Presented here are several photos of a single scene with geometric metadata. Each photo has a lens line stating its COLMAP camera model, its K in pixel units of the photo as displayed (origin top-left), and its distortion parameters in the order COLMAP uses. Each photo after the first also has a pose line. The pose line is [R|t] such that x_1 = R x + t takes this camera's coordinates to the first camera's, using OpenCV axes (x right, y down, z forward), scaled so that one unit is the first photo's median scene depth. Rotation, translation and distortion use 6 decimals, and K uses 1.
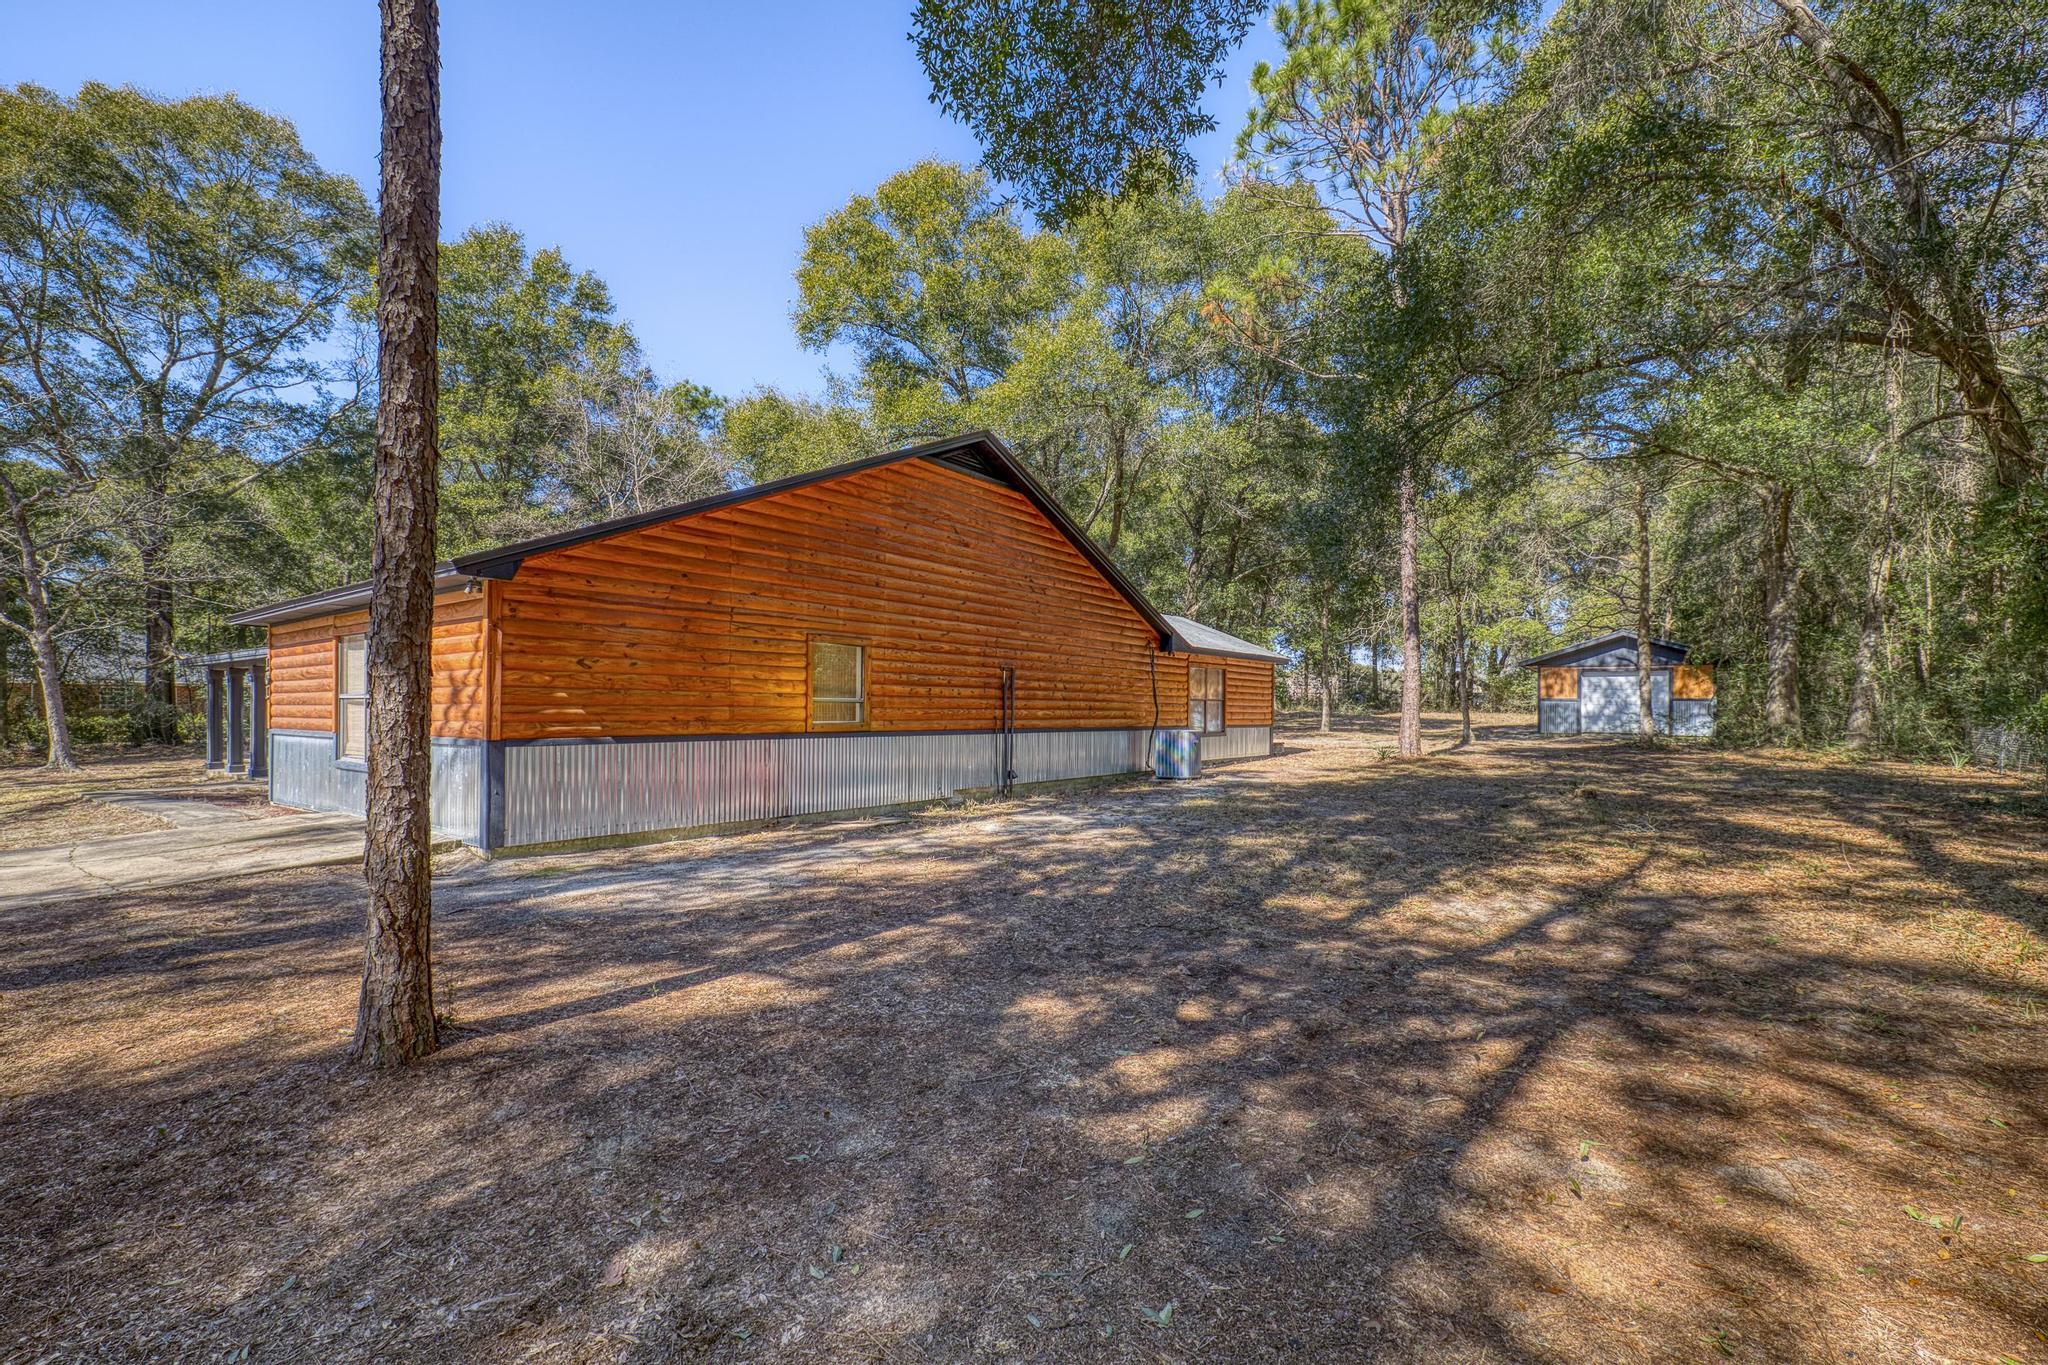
lens RADIAL K [[874.4, 0, 998.1], [0, 874.4, 686.5], [0, 0, 1]] dist [0.002927, -0.000113]
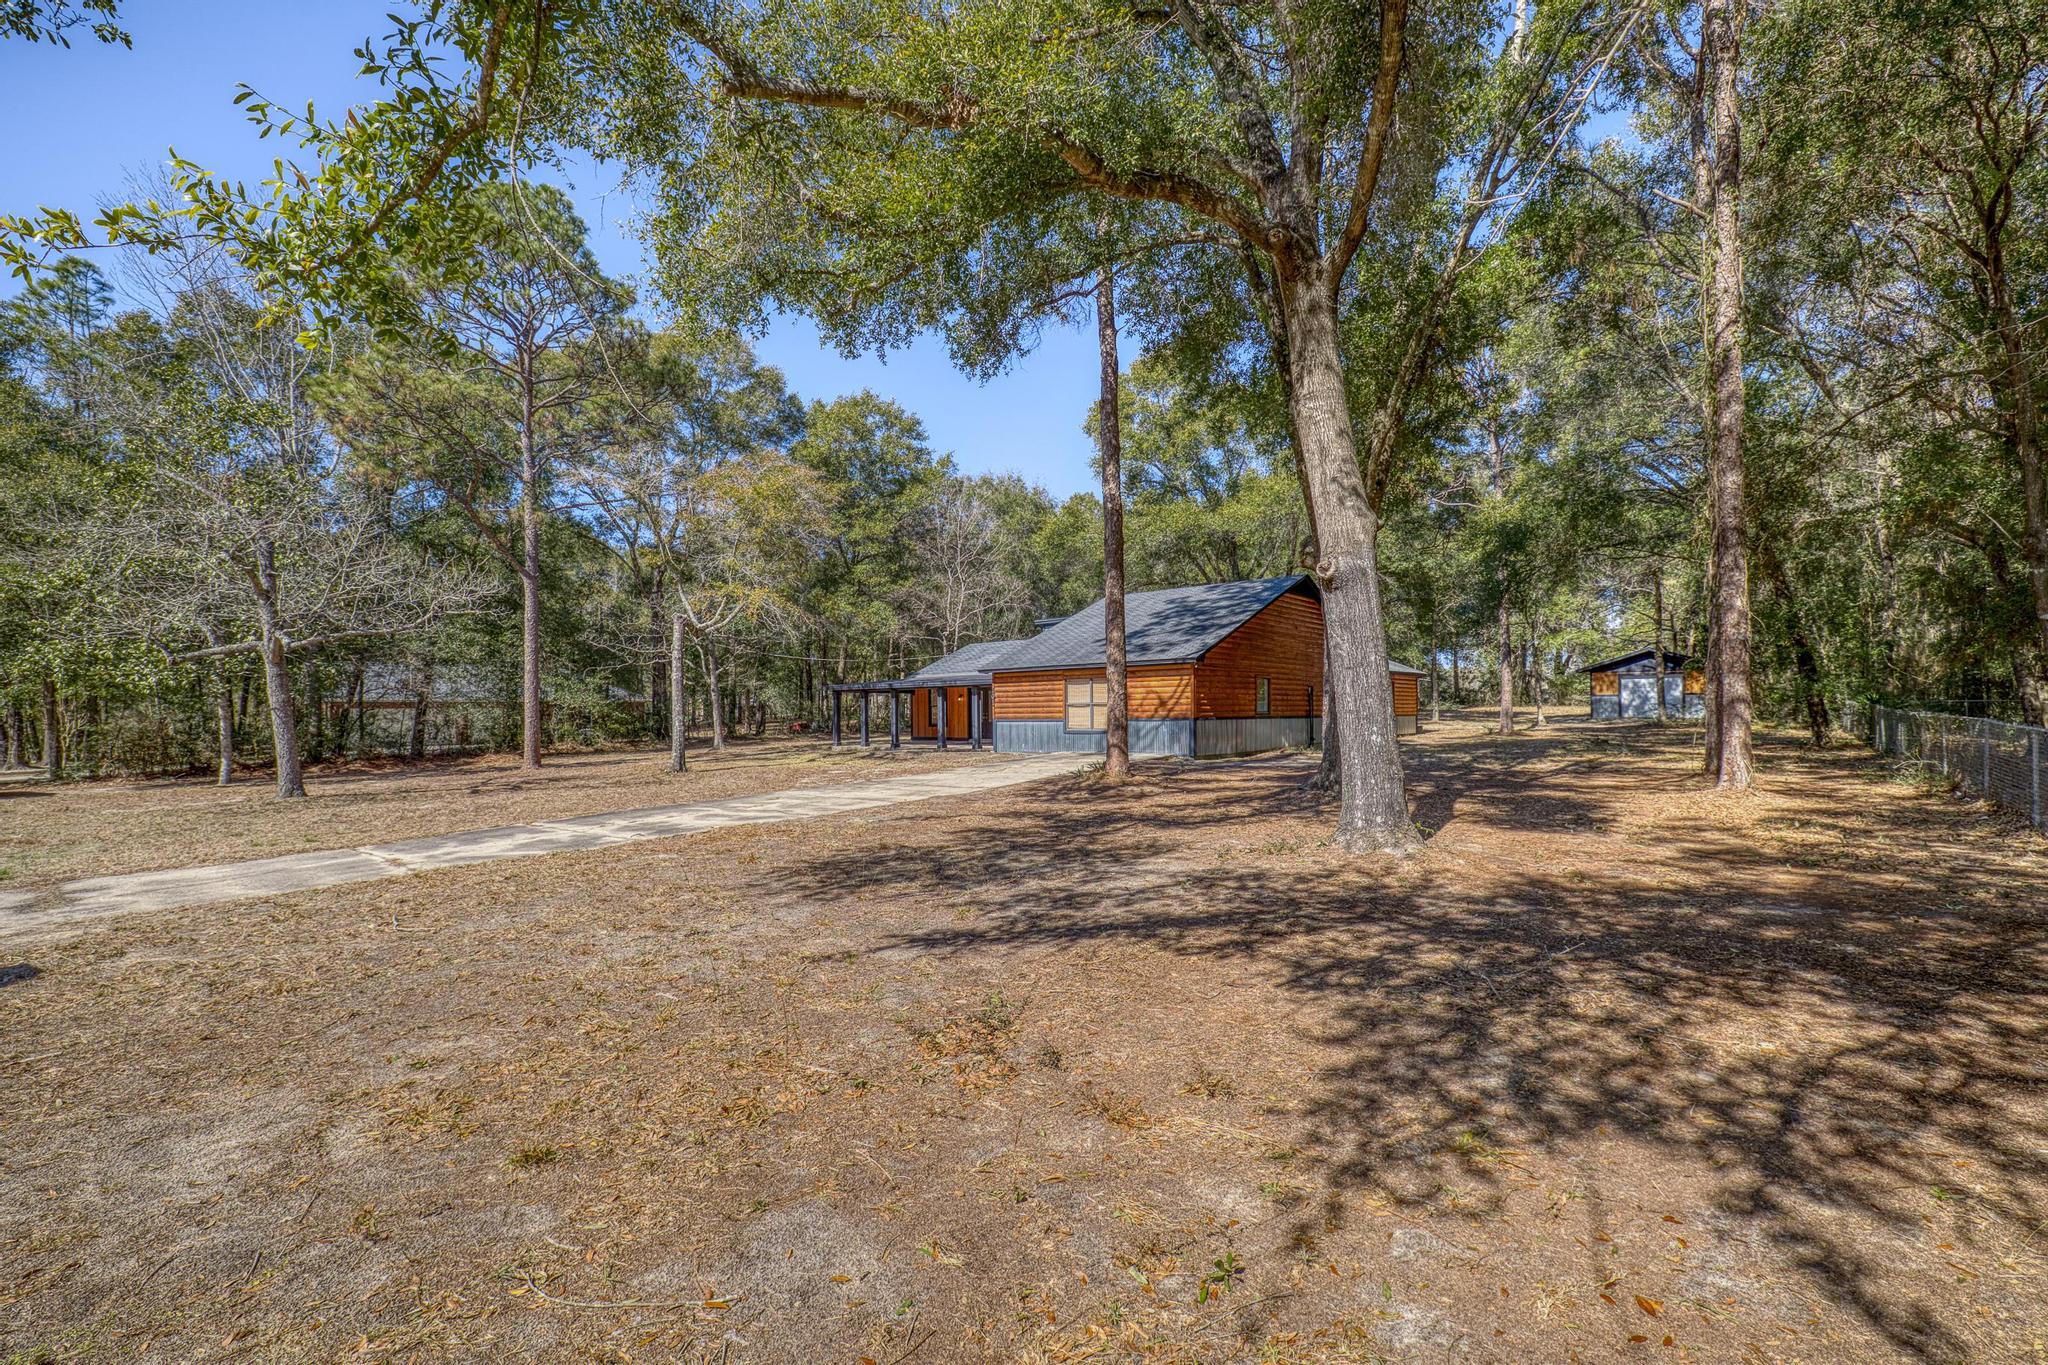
lens RADIAL K [[874.4, 0, 1017.3], [0, 874.4, 692.2], [0, 0, 1]] dist [0.002927, -0.000113]
pose [[0.998952, -0.019036, -0.041620, -0.284556], [0.019033, 0.999819, -0.000475, -0.008129], [0.041622, -0.000318, 0.999133, -0.522396]]
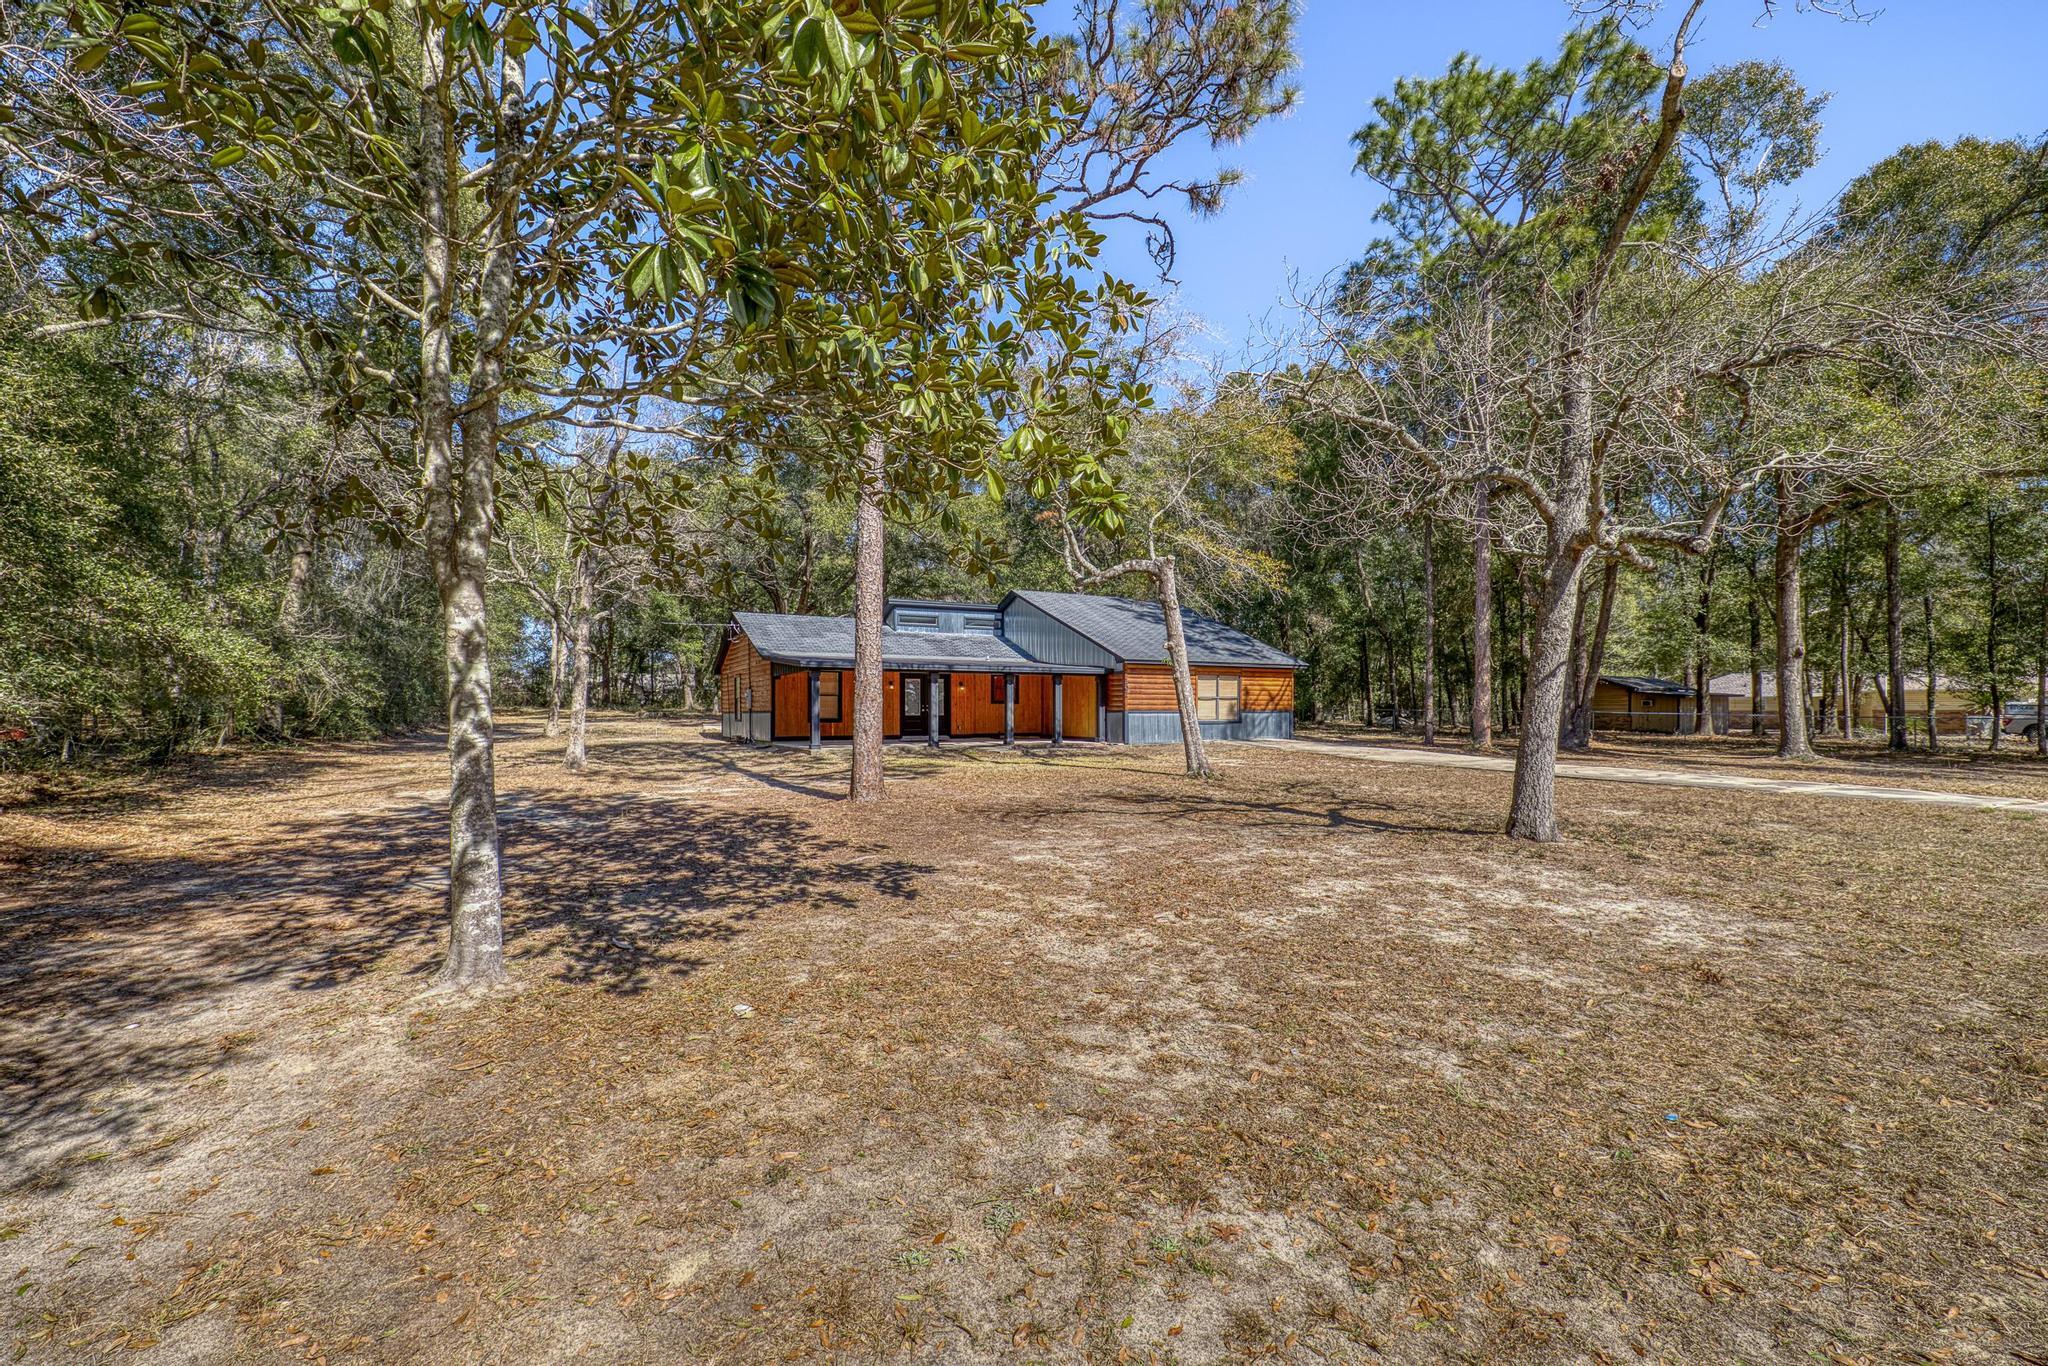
lens RADIAL K [[874.4, 0, 1028.4], [0, 874.4, 691.5], [0, 0, 1]] dist [0.002927, -0.000113]
pose [[0.383461, 0.012862, 0.923468, -1.230261], [-0.017556, 0.999824, -0.006635, 0.007300], [-0.923390, -0.013668, 0.383619, 0.158608]]
